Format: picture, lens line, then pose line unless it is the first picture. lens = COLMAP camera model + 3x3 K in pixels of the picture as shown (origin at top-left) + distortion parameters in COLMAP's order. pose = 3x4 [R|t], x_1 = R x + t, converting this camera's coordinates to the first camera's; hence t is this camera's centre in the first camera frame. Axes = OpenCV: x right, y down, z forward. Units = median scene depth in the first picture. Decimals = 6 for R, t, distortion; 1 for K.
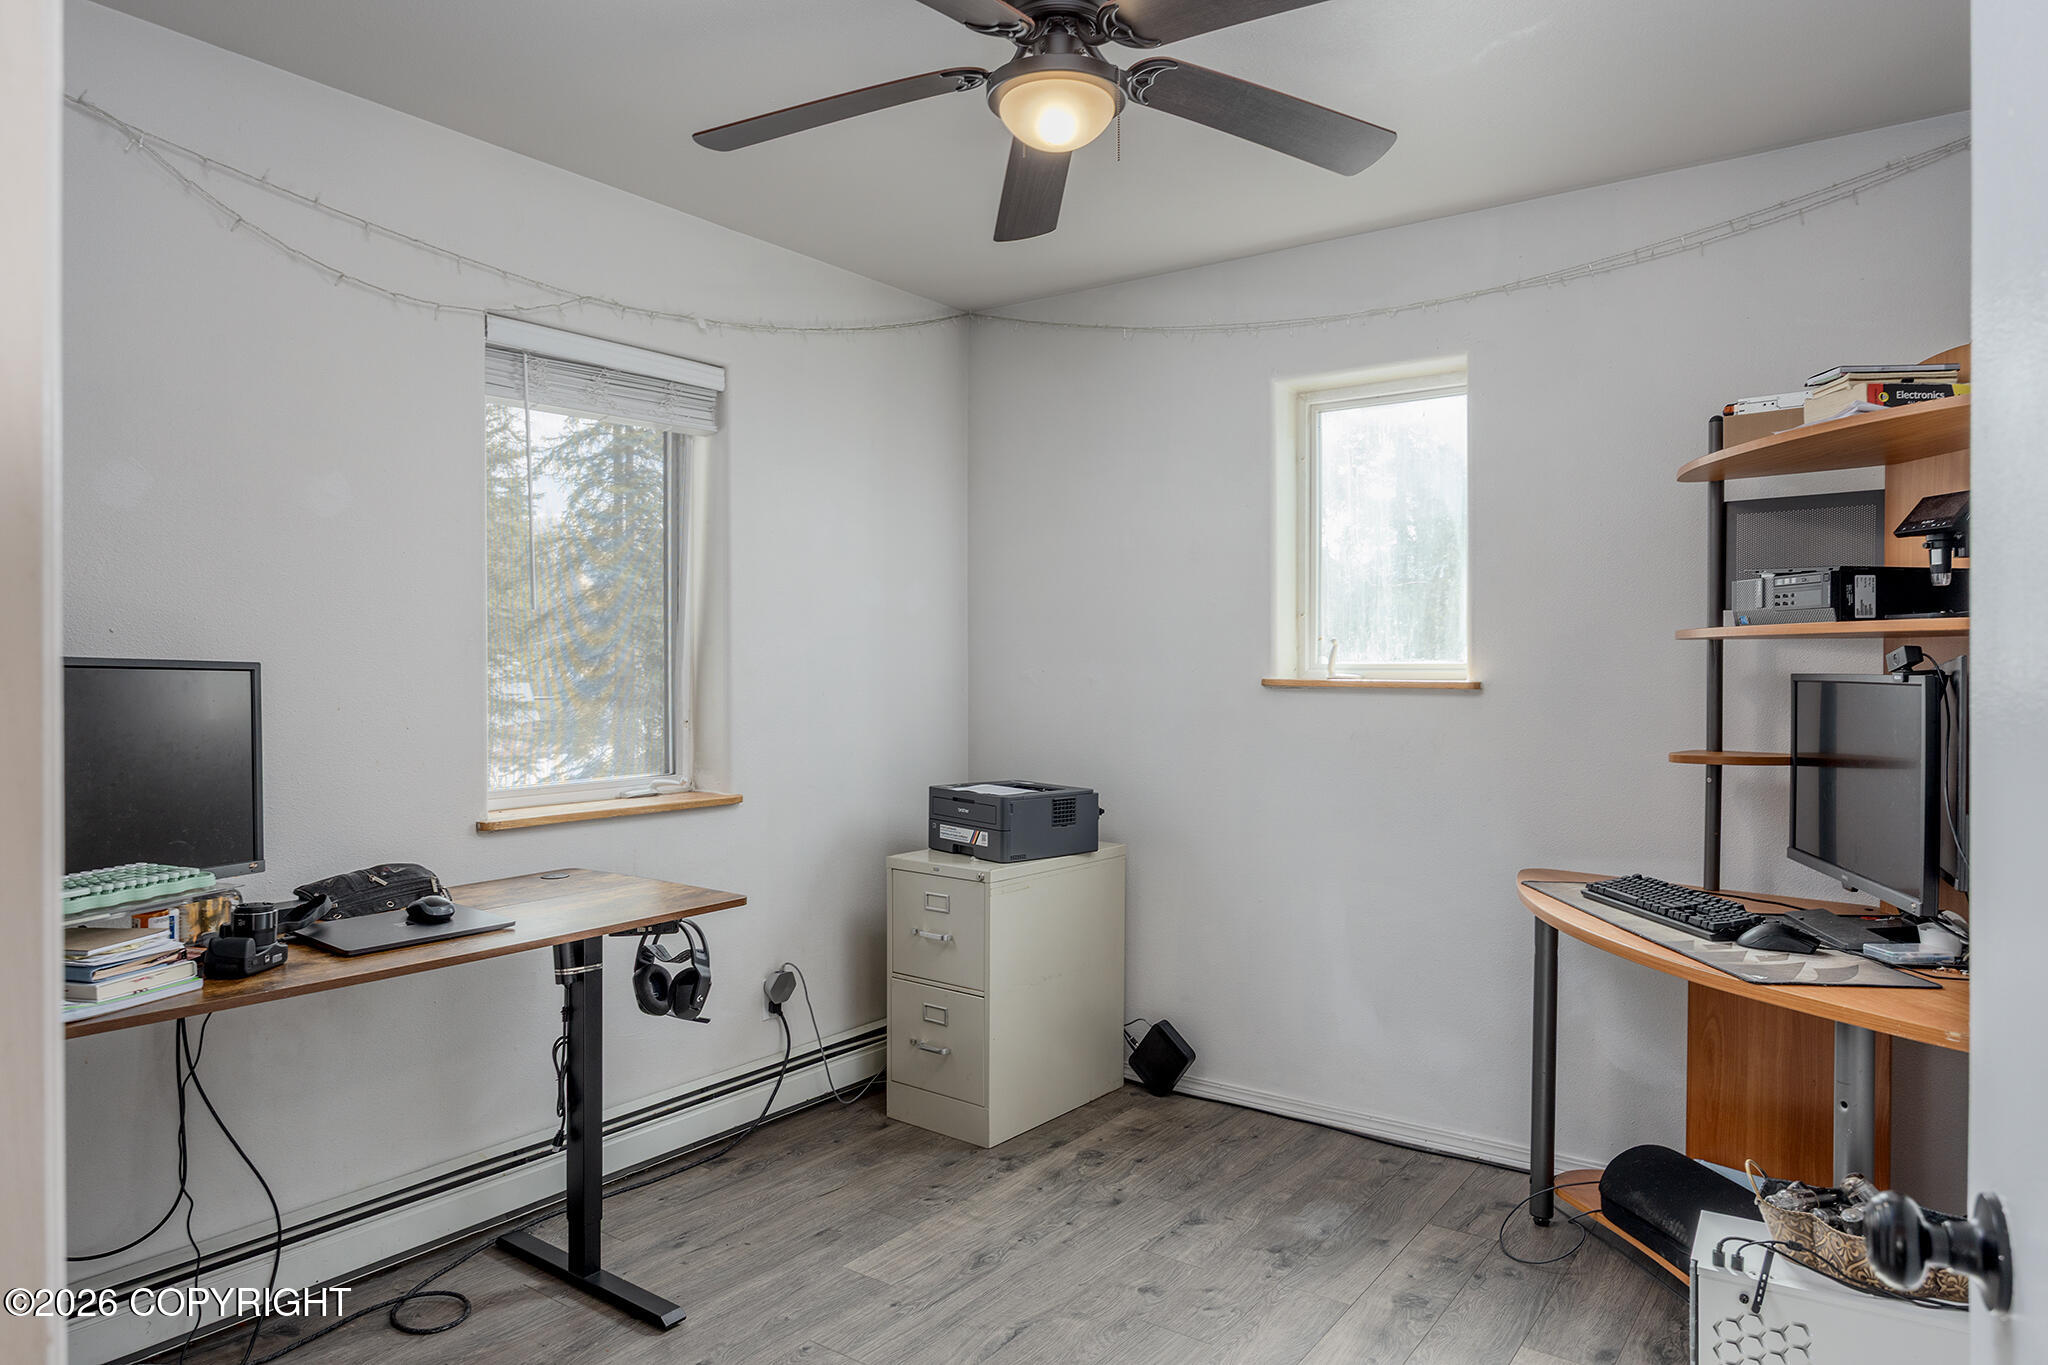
lens RADIAL K [[1259.7, 0, 1022.5], [0, 1259.7, 678.9], [0, 0, 1]] dist [-0.016673, -0.003103]
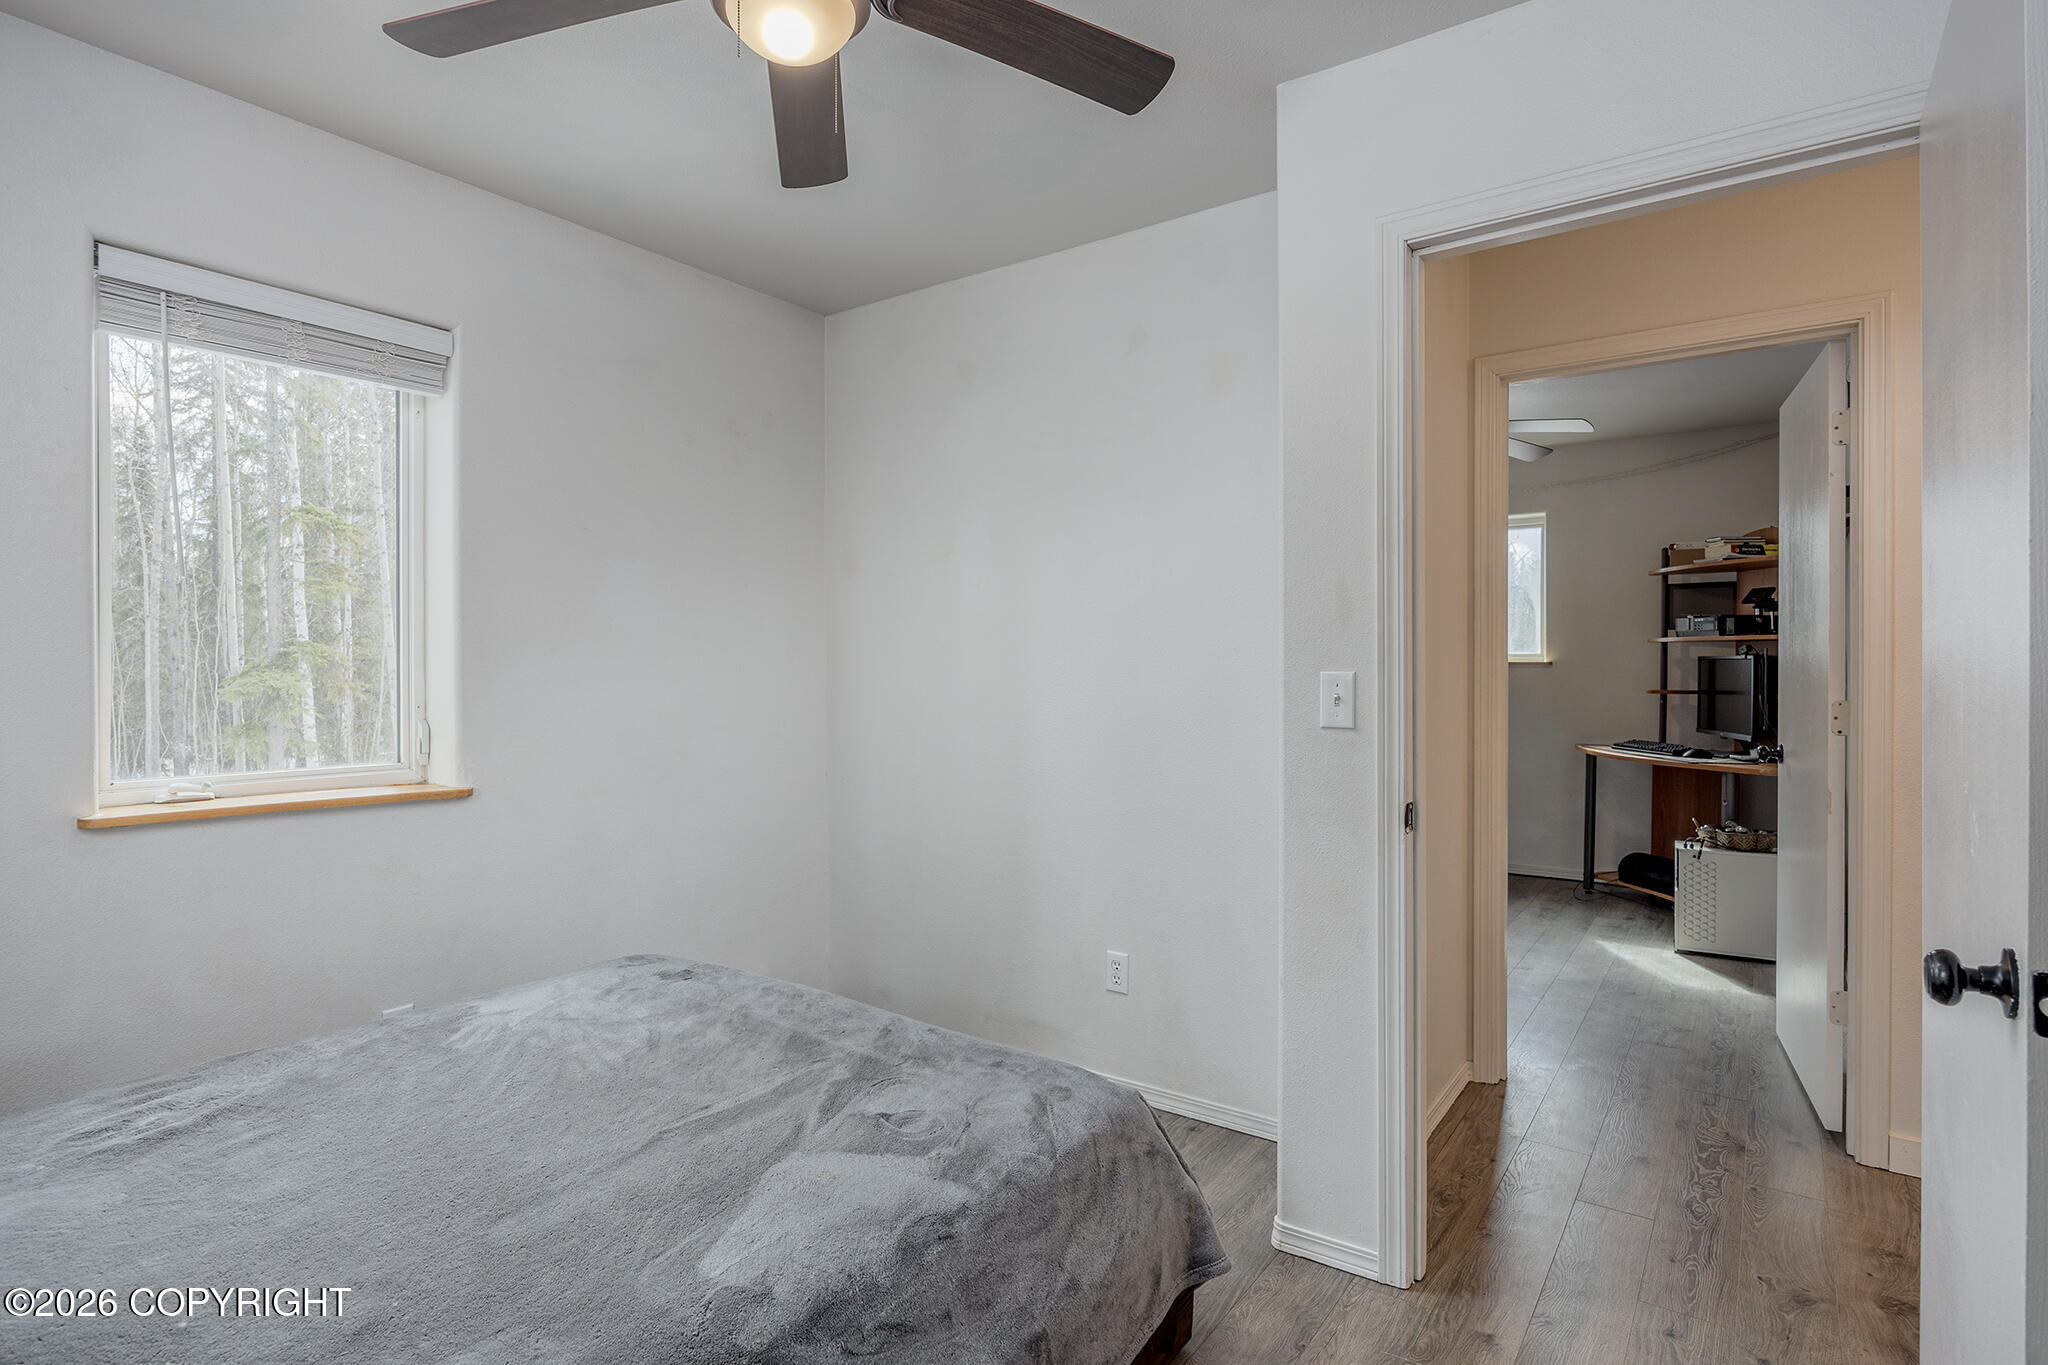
lens RADIAL K [[1061.9, 0, 1026.0], [0, 1061.9, 678.0], [0, 0, 1]] dist [0.000691, 0.000533]
pose [[0.999404, 0.010673, 0.032820, -0.792525], [-0.010660, 0.999943, -0.000580, 0.054242], [-0.032824, 0.000230, 0.999461, -1.069002]]
